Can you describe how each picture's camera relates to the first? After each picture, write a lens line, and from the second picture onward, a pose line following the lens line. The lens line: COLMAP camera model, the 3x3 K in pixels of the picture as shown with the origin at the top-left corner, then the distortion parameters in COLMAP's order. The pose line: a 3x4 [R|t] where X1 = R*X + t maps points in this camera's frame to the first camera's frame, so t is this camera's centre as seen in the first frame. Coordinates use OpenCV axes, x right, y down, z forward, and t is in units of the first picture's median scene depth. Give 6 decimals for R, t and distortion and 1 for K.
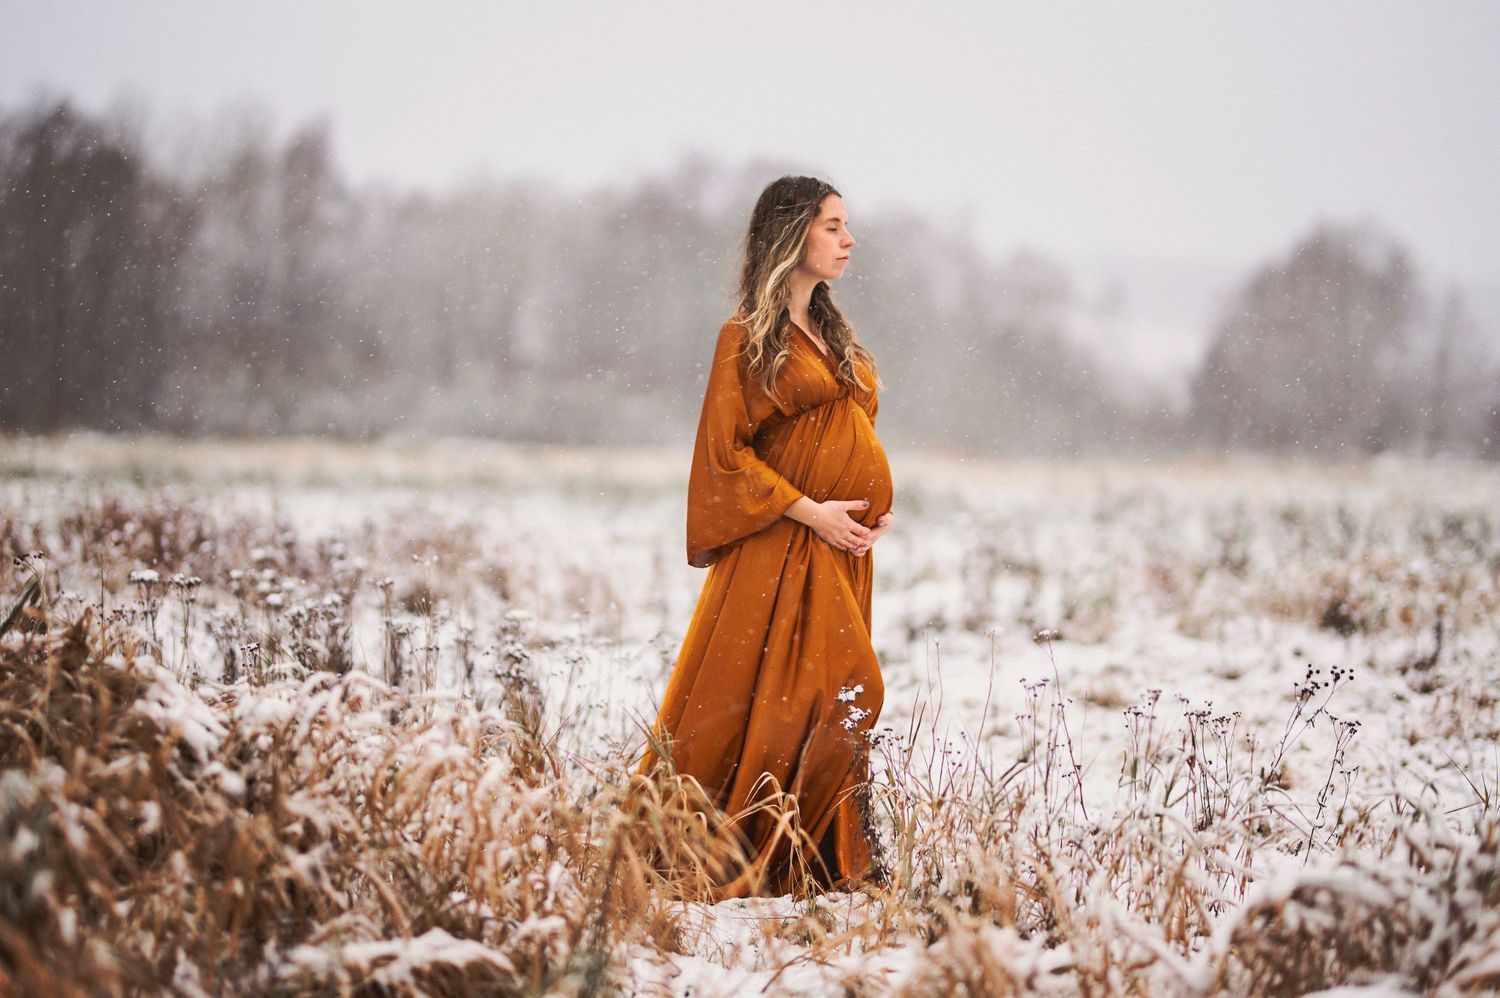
lens RADIAL K [[3681.6, 0, 750.0], [0, 3681.6, 499.0], [0, 0, 1]] dist [0.020638, -0.846350]
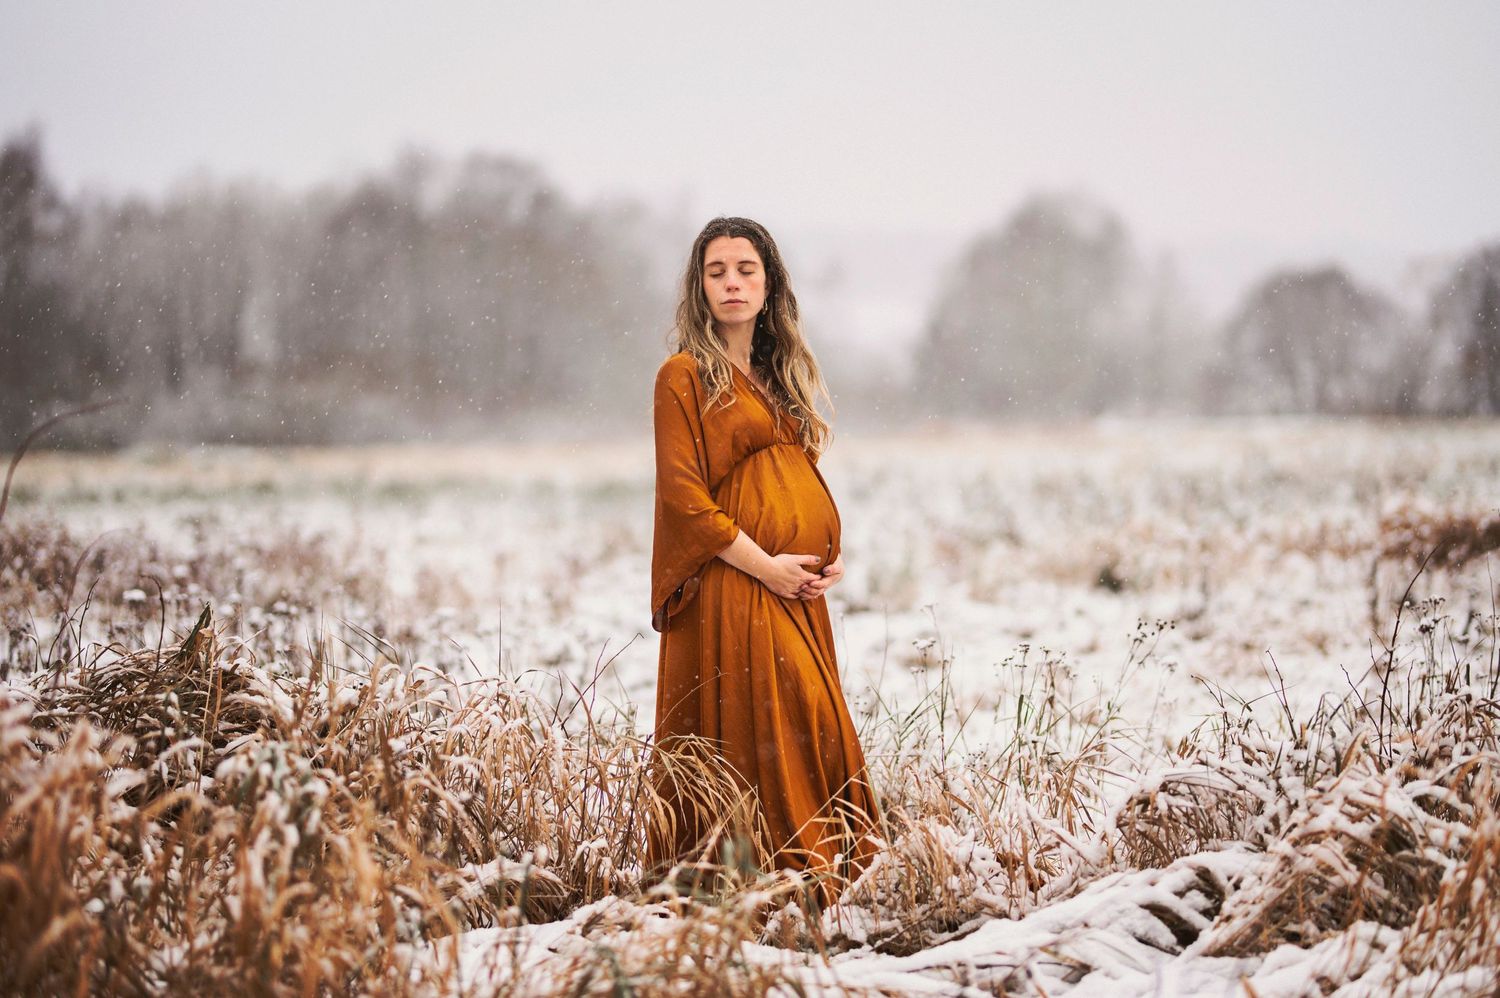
lens RADIAL K [[3681.6, 0, 750.0], [0, 3681.6, 499.0], [0, 0, 1]] dist [0.020638, -0.846350]
pose [[0.995982, -0.049373, 0.074720, -0.031467], [0.049031, 0.998777, 0.006402, -0.004617], [-0.074945, -0.002712, 0.997184, -0.107705]]
